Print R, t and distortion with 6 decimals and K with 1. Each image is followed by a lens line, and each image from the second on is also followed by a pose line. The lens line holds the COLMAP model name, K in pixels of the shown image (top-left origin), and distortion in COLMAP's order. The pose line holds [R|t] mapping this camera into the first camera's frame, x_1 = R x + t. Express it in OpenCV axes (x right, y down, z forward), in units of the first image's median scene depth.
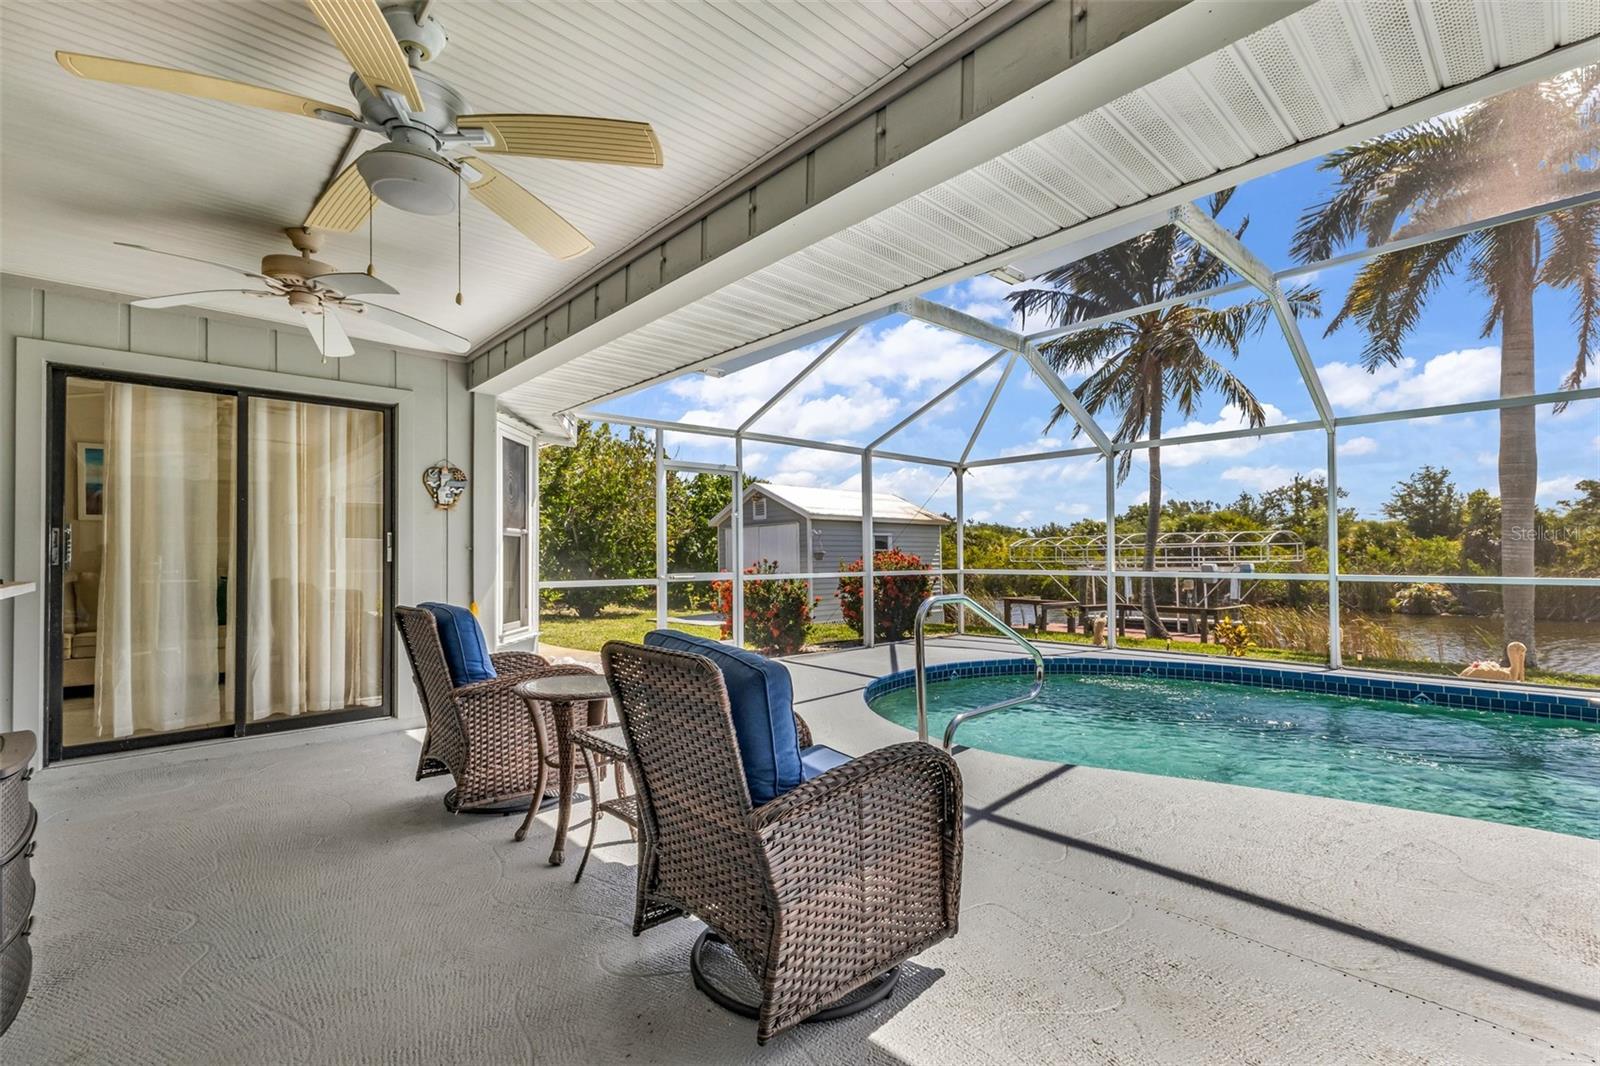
lens RADIAL K [[712.6, 0, 834.8], [0, 712.6, 545.7], [0, 0, 1]] dist [0.000093, 0.000000]
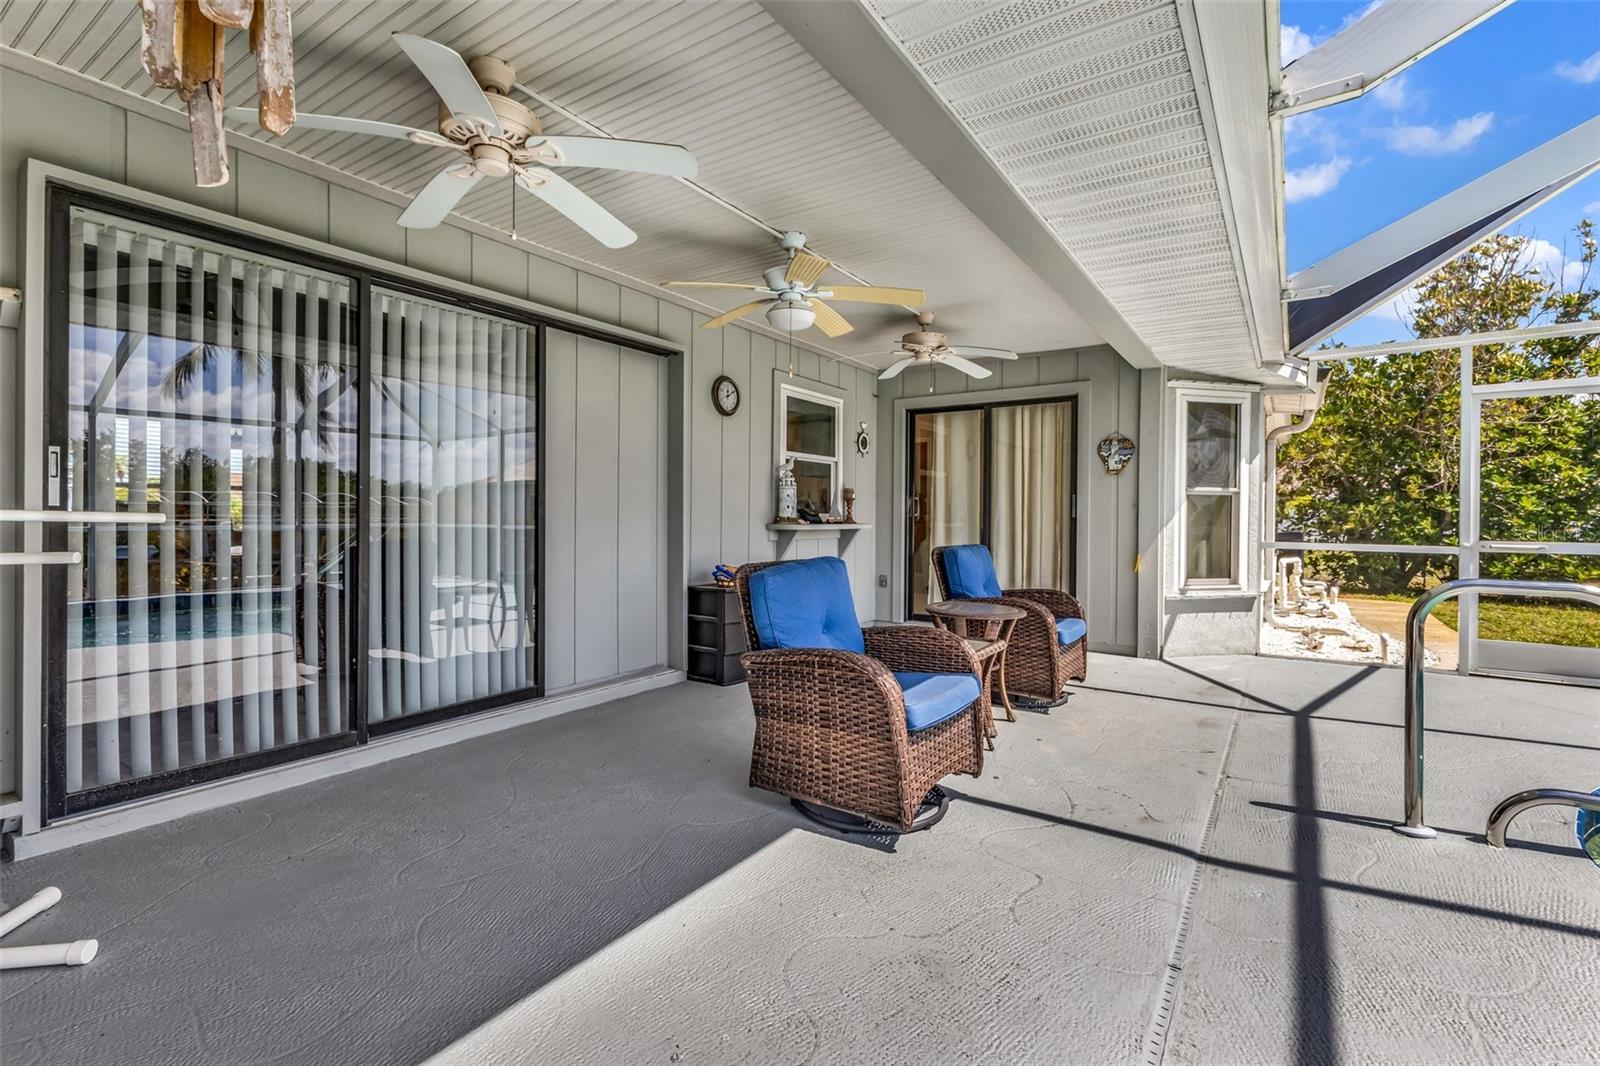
lens RADIAL K [[696.2, 0, 801.7], [0, 696.2, 523.4], [0, 0, 1]] dist [0.001820, 0.000161]
pose [[0.229787, 0.014799, -0.973128, 0.151520], [0.004867, 0.999854, 0.016355, 0.003254], [0.973229, -0.008494, 0.229681, 0.071682]]
